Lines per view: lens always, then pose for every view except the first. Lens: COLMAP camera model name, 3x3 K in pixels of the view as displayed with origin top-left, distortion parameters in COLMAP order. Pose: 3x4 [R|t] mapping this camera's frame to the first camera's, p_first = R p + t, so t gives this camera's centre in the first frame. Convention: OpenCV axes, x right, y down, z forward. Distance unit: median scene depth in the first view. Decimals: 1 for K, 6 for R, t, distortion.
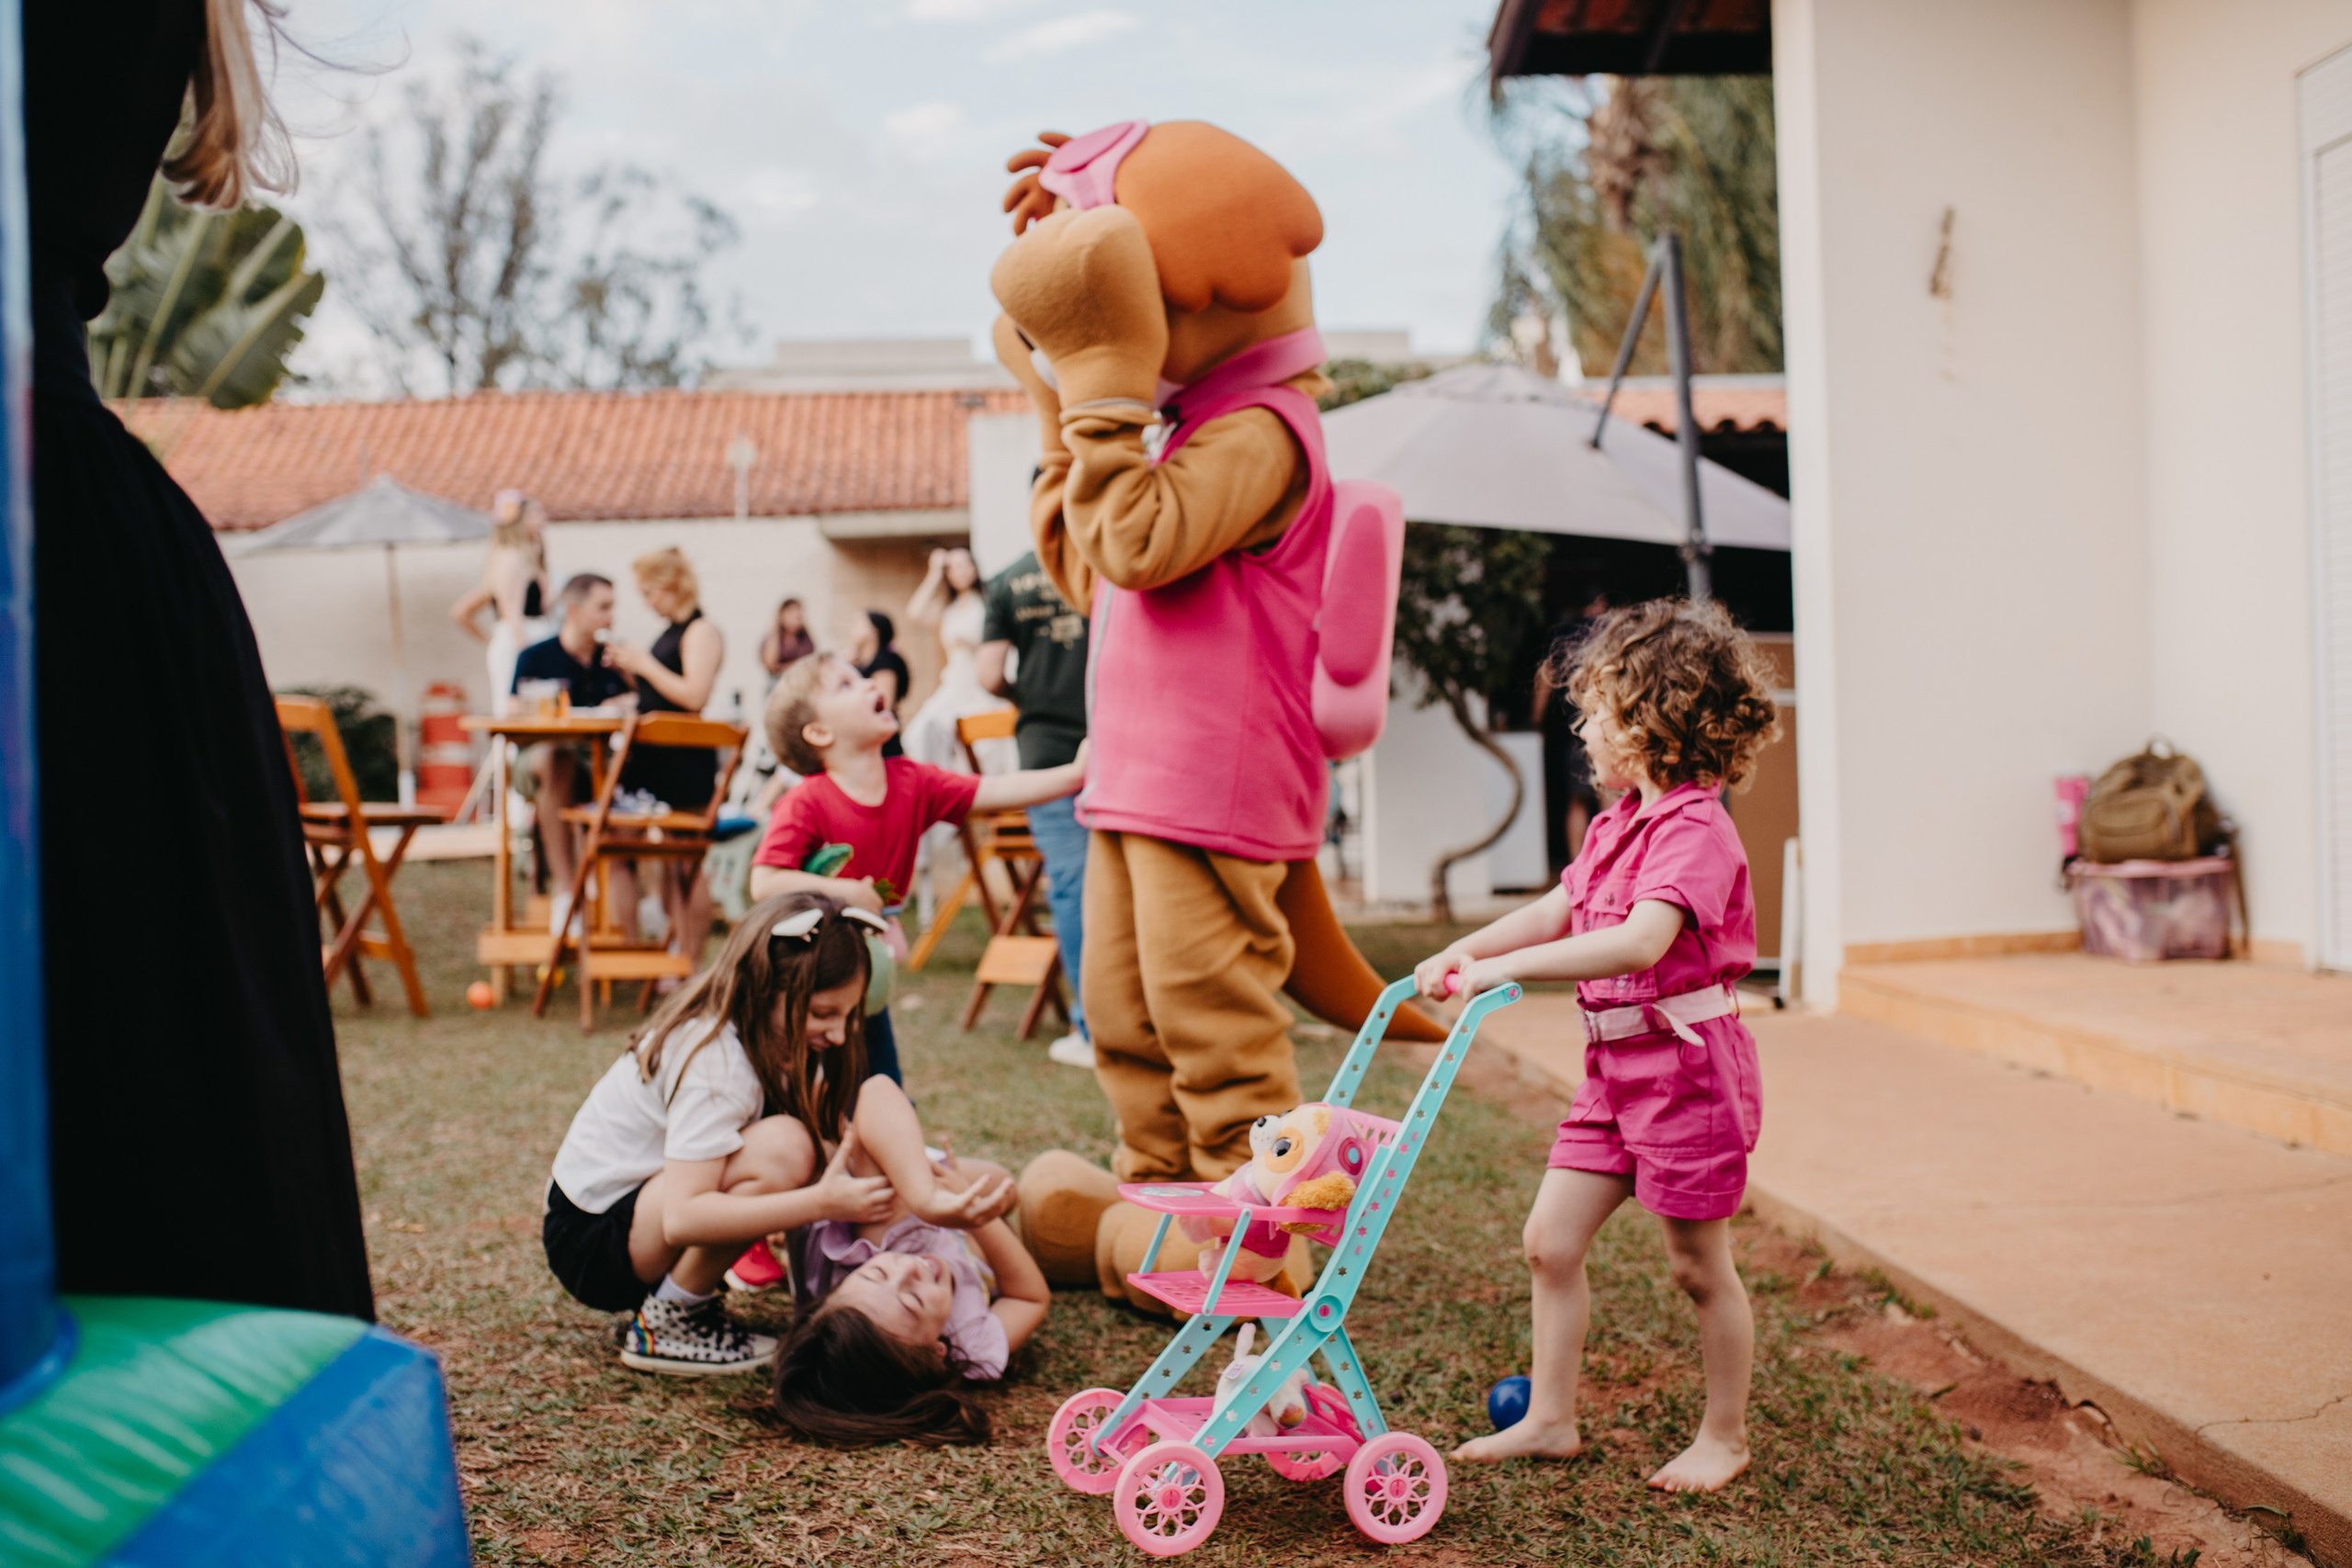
lens RADIAL K [[2247.5, 0, 1168.3], [0, 2247.5, 795.0], [0, 0, 1]] dist [-0.074021, 0.114177]
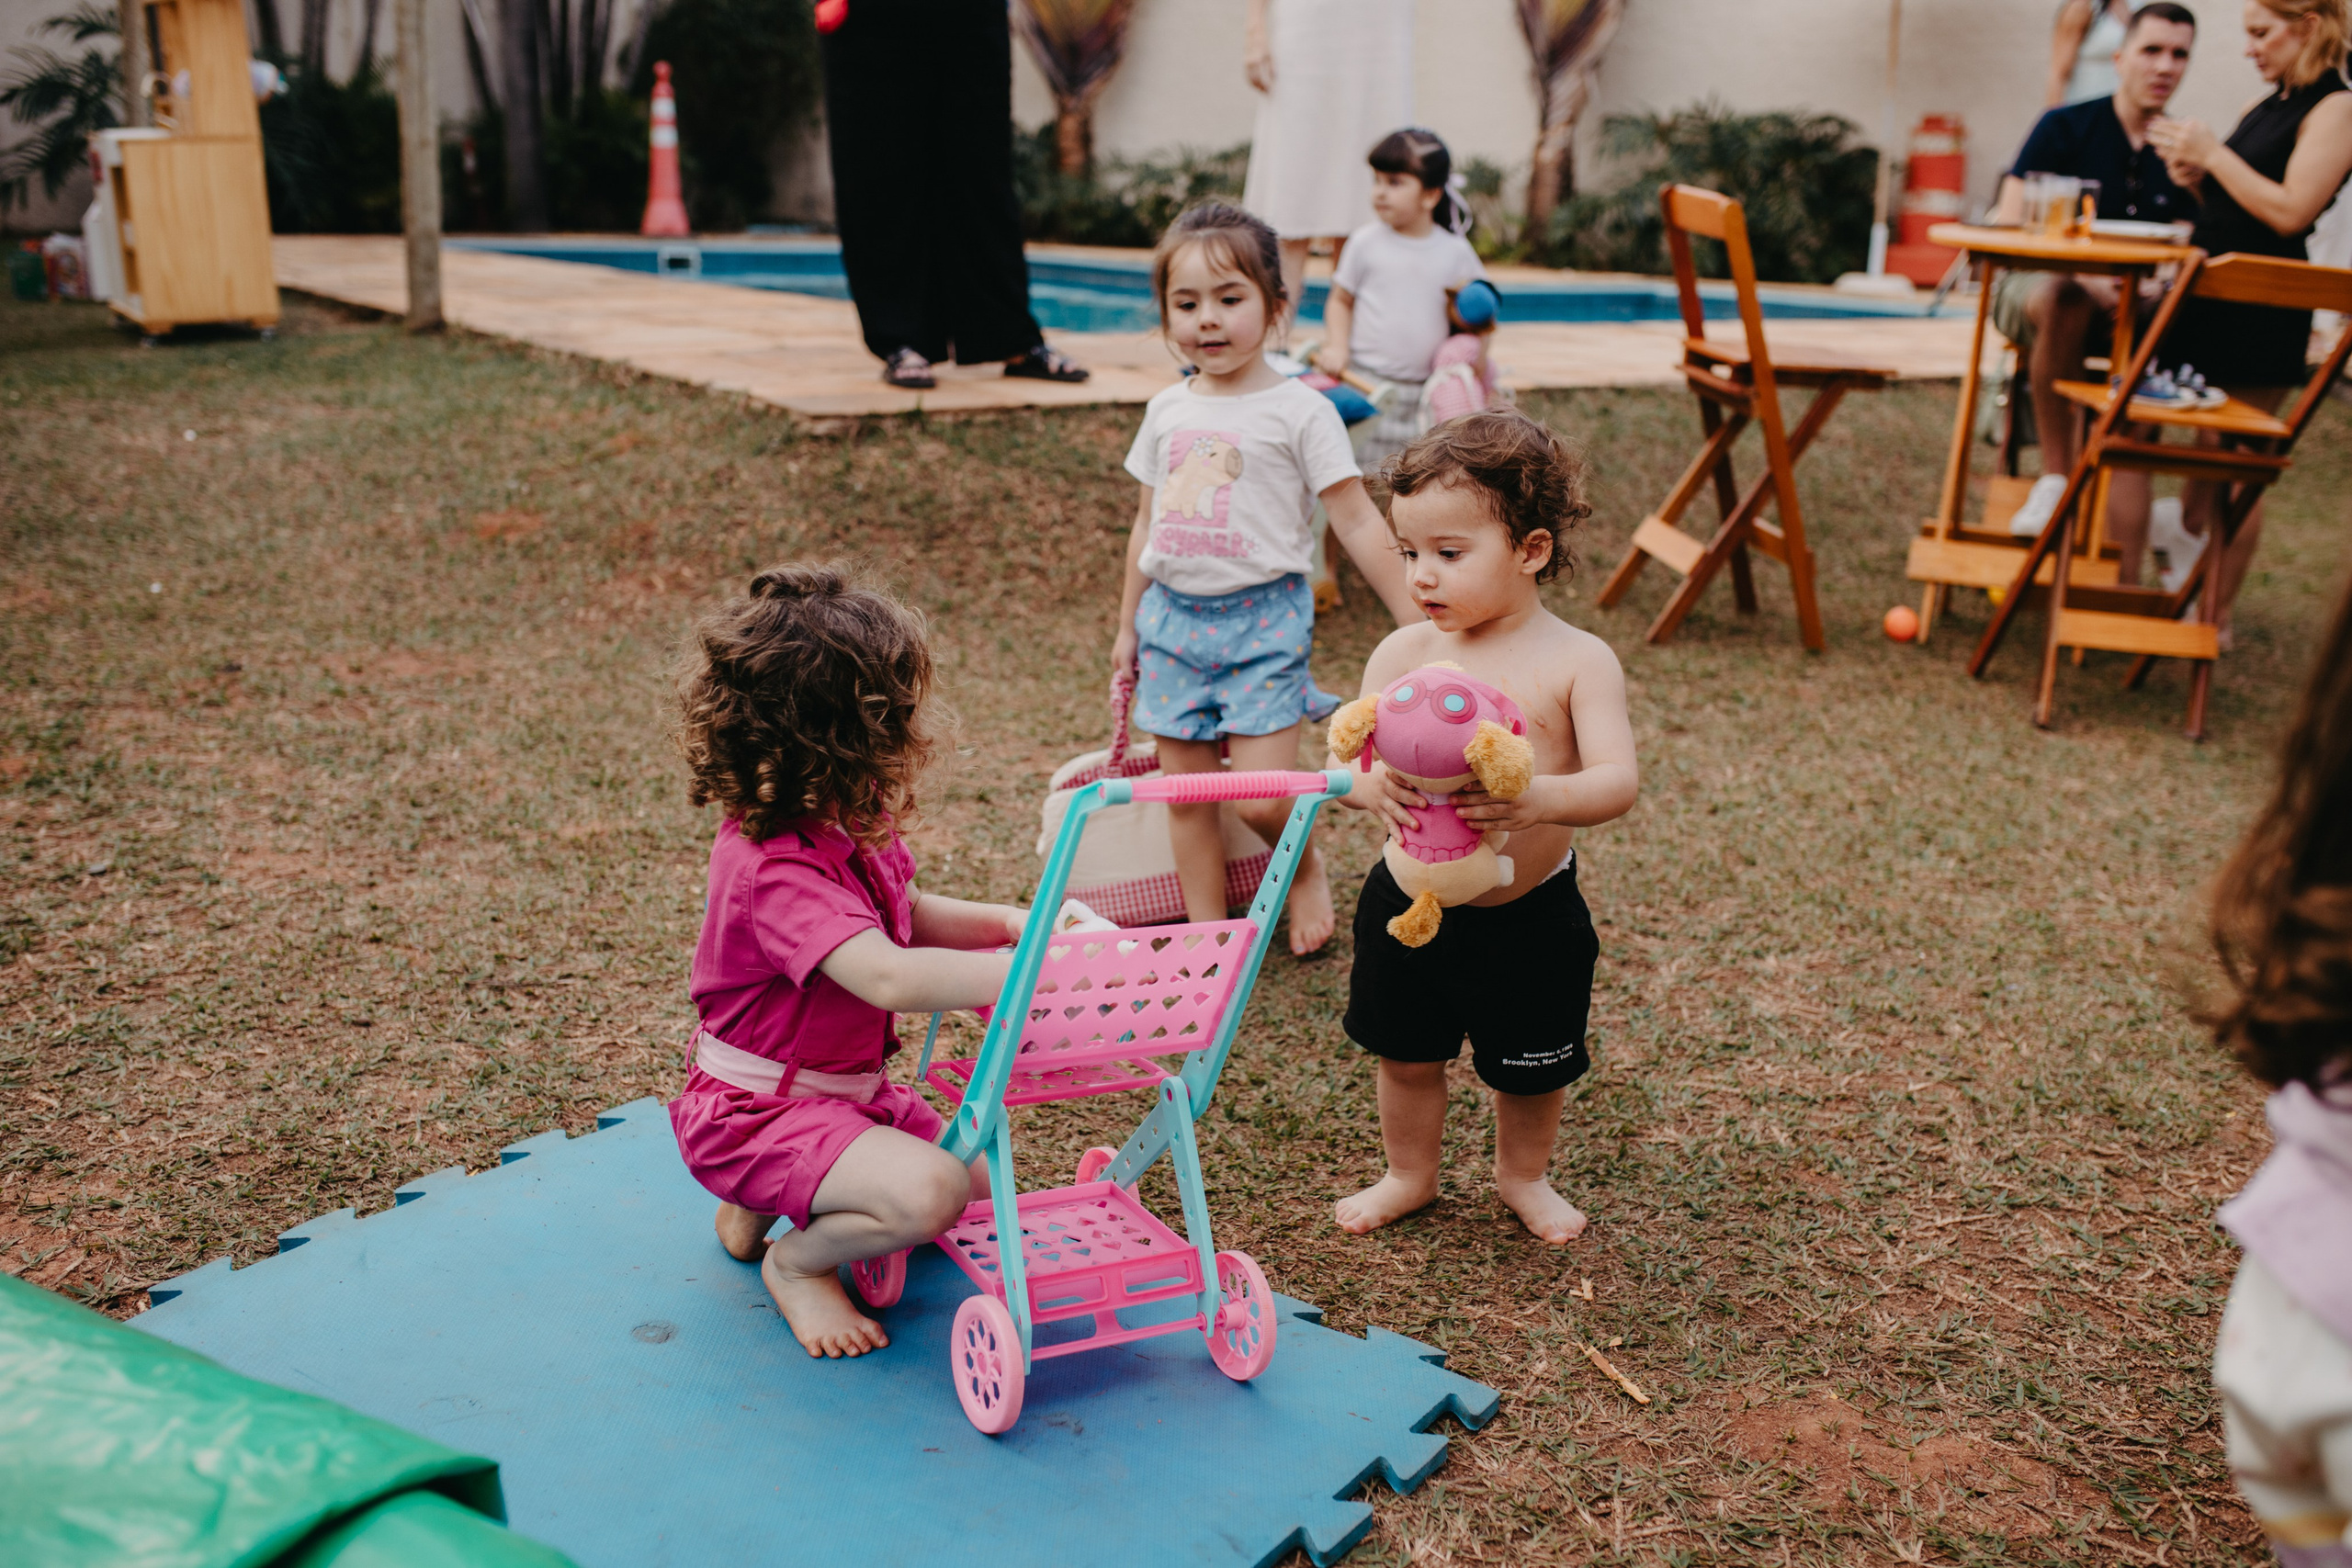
lens RADIAL K [[2247.5, 0, 1168.3], [0, 2247.5, 795.0], [0, 0, 1]] dist [-0.074021, 0.114177]
pose [[0.802512, 0.212533, -0.557498, -0.079607], [-0.061407, 0.958863, 0.277149, -0.042775], [0.593467, -0.188181, 0.782550, 0.269210]]
